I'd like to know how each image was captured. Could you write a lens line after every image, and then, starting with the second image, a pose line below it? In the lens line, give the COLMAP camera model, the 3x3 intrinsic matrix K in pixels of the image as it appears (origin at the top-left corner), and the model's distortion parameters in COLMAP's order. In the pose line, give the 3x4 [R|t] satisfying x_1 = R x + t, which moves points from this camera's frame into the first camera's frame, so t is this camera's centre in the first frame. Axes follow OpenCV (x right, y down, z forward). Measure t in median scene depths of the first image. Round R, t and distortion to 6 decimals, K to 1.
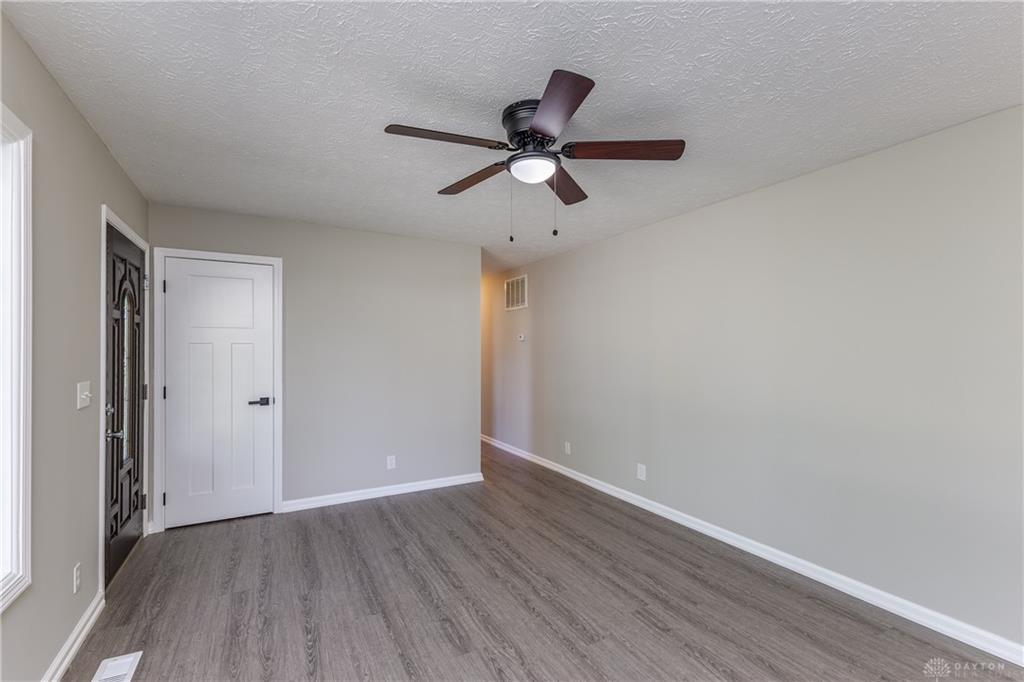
lens RADIAL K [[447.7, 0, 514.3], [0, 447.7, 347.3], [0, 0, 1]] dist [0.013104, -0.000649]
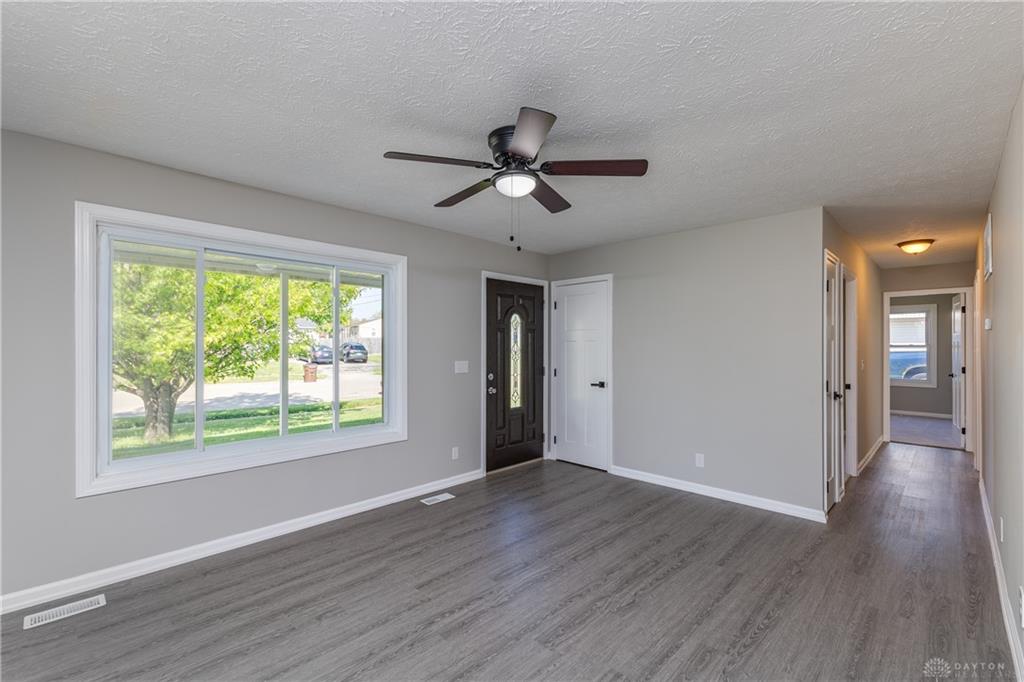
lens RADIAL K [[447.7, 0, 512.8], [0, 447.7, 341.0], [0, 0, 1]] dist [0.013104, -0.000649]
pose [[0.277181, -0.011083, -0.960754, 0.675802], [0.005880, 0.999934, -0.009839, 0.004036], [0.960800, -0.002922, 0.277228, 0.409964]]
